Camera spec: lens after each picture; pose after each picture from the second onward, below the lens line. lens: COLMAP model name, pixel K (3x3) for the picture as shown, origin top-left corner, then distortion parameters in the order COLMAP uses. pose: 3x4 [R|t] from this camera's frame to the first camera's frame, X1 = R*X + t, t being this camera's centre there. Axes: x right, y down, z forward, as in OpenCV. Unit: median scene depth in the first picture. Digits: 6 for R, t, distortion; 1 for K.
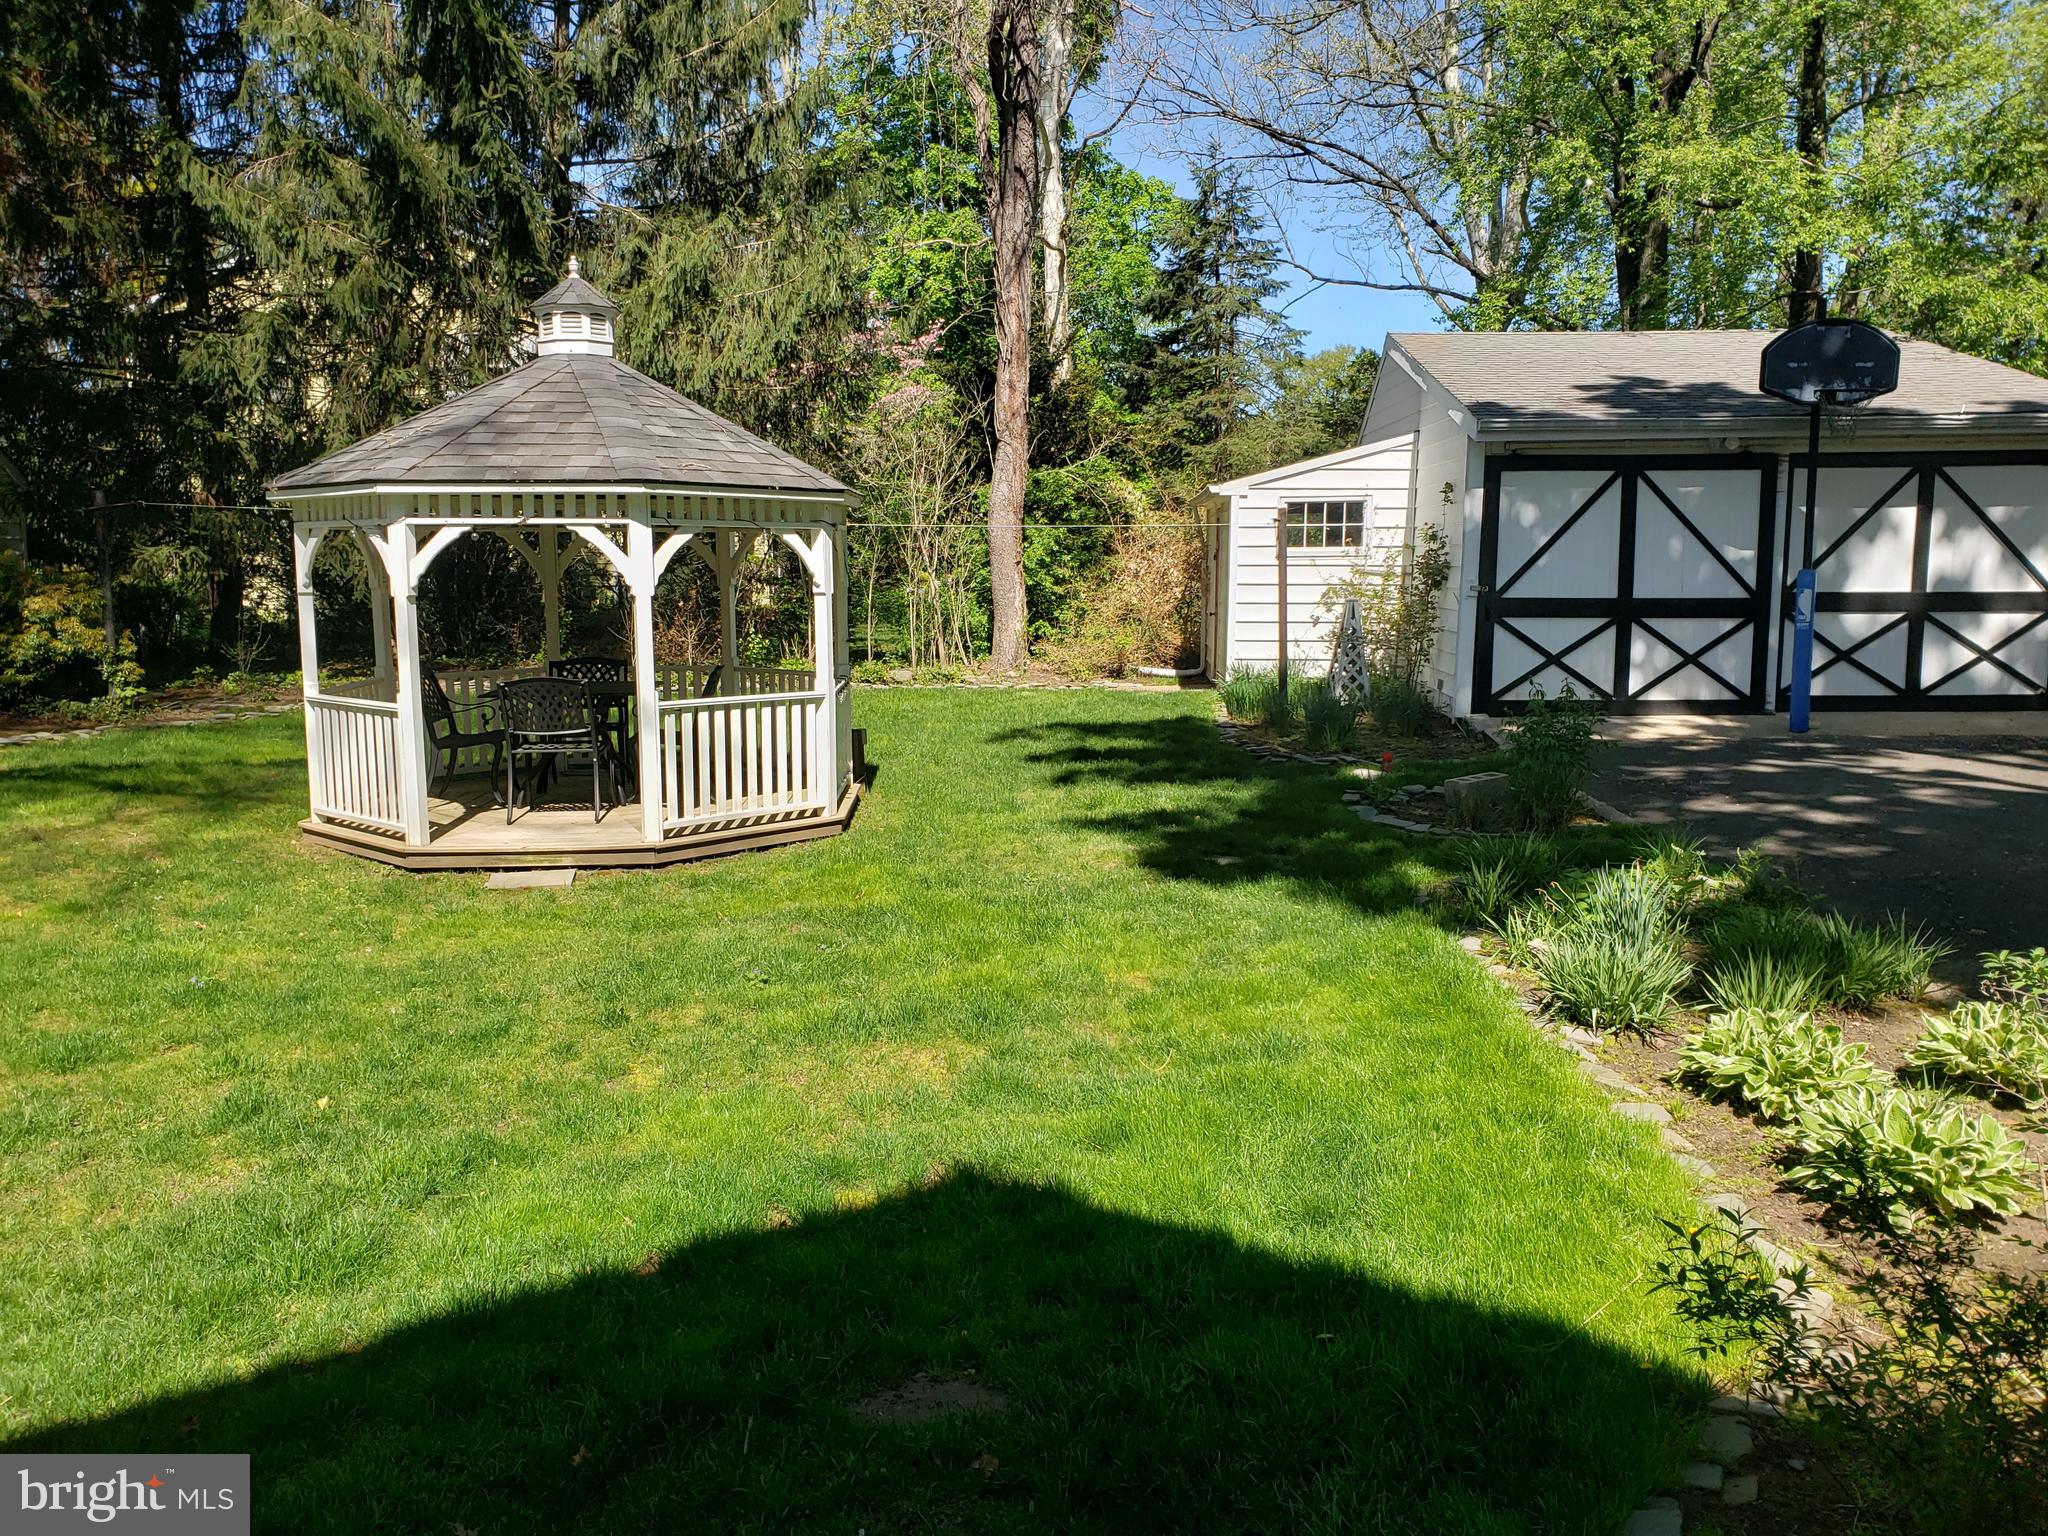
lens RADIAL K [[1592.1, 0, 1009.0], [0, 1592.1, 787.6], [0, 0, 1]] dist [0.036175, -0.011801]
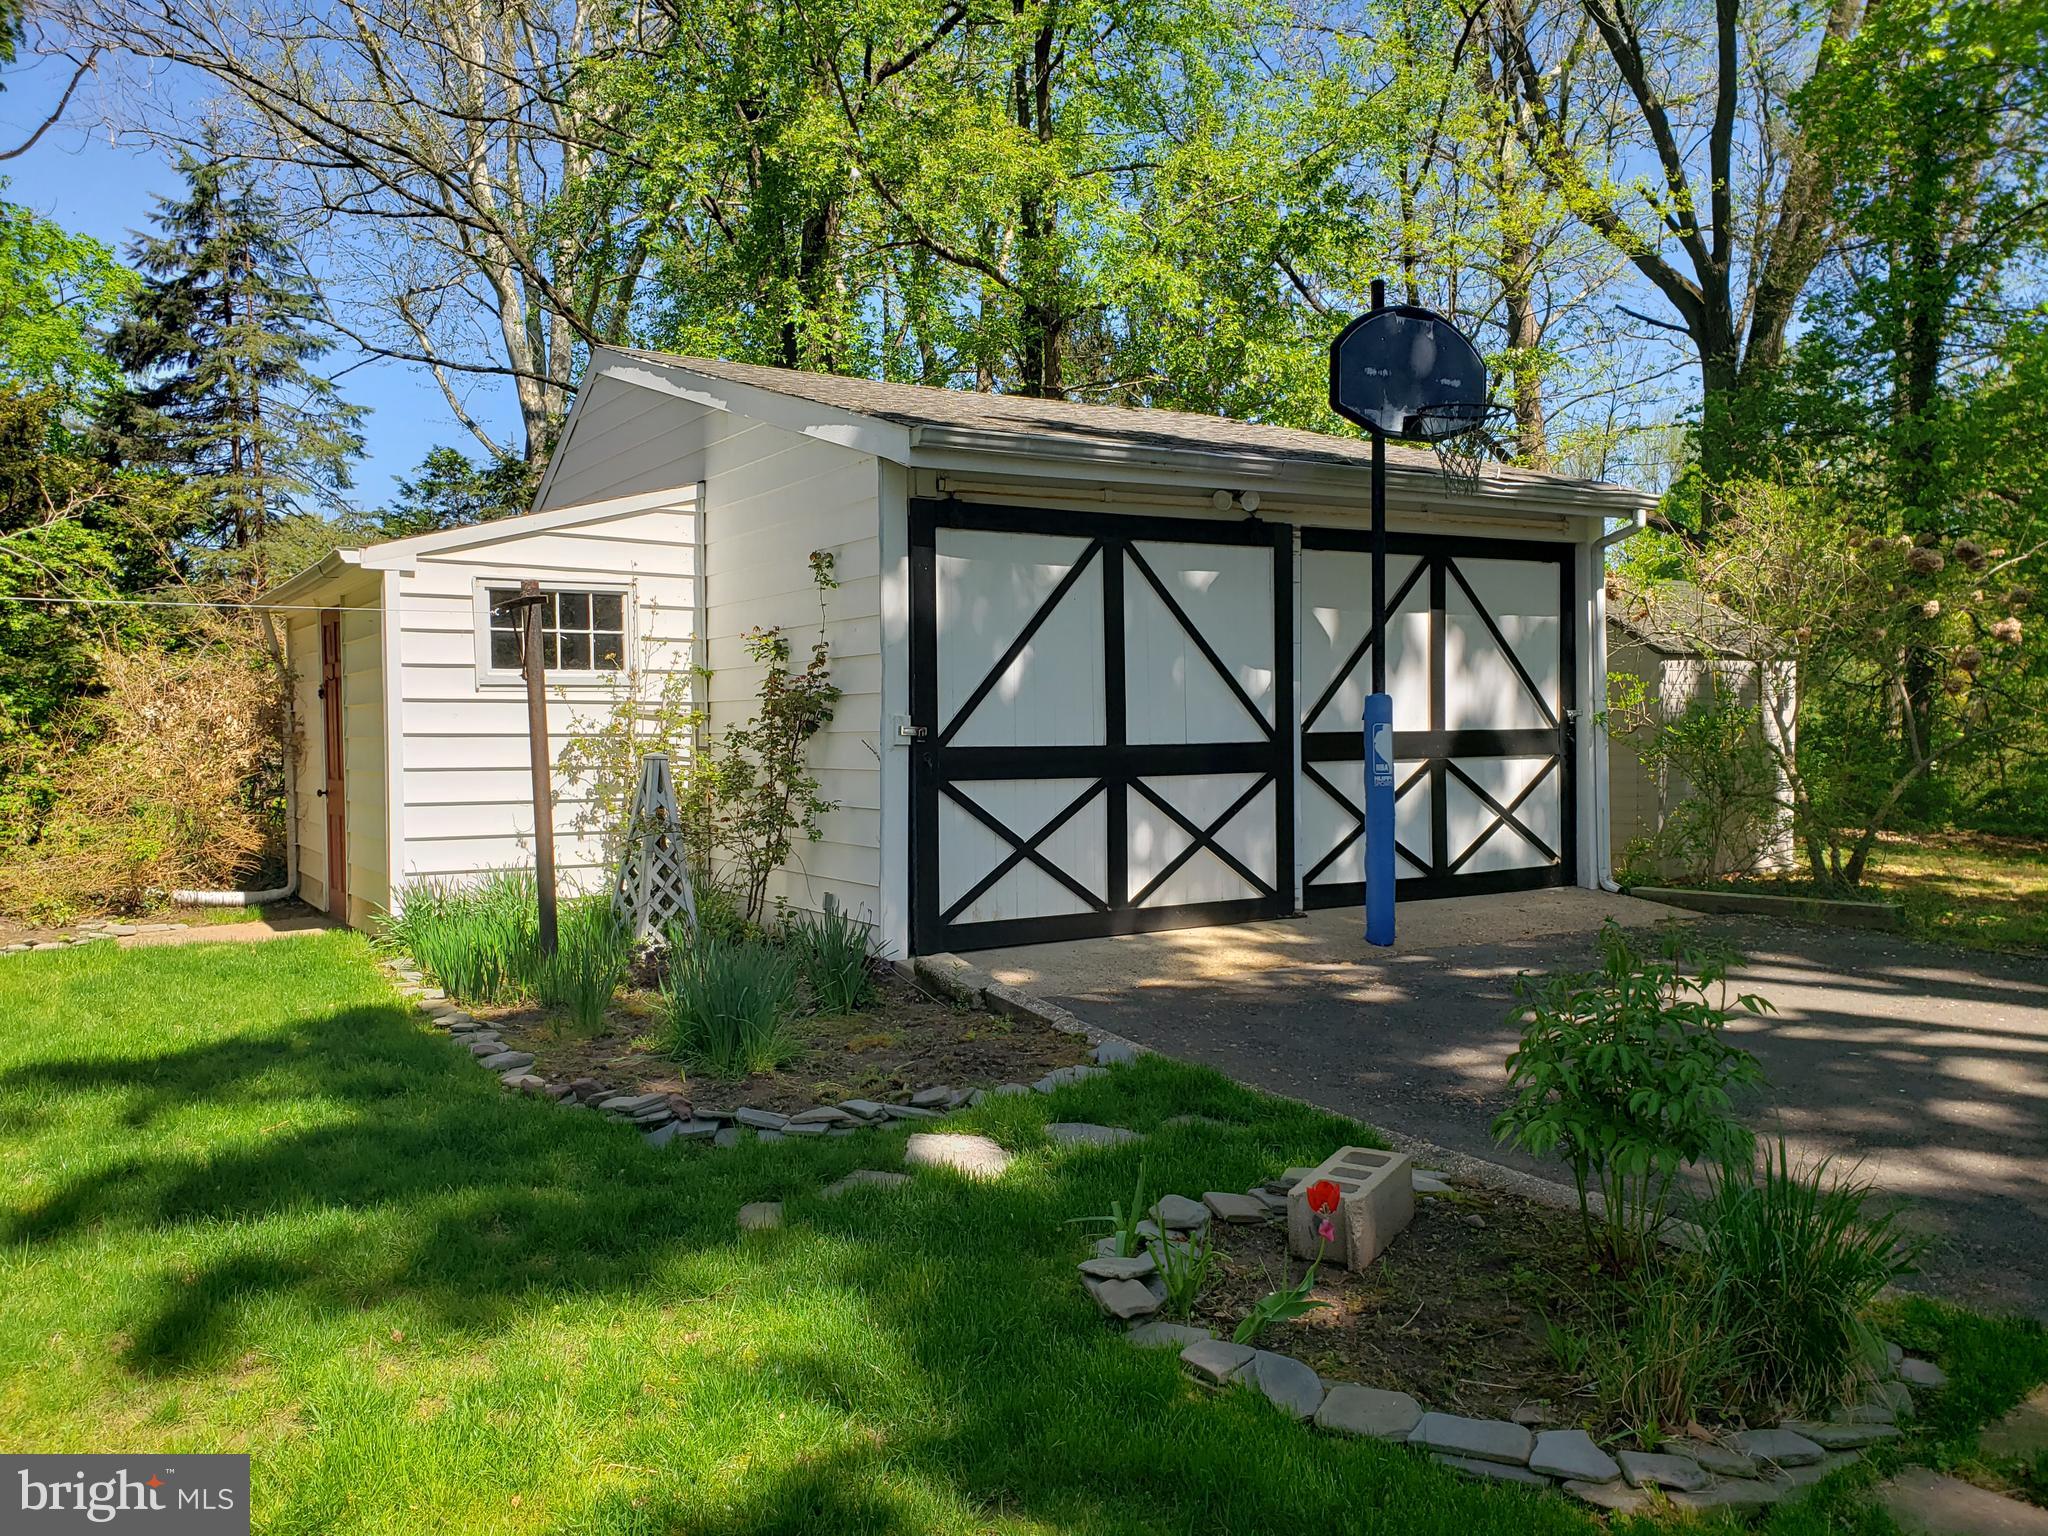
lens RADIAL K [[1592.1, 0, 1009.0], [0, 1592.1, 787.6], [0, 0, 1]] dist [0.036175, -0.011801]
pose [[0.818242, -0.029174, 0.574133, -0.000331], [0.091484, 0.992593, -0.079943, -0.049498], [-0.567548, 0.117936, 0.814850, 0.458491]]
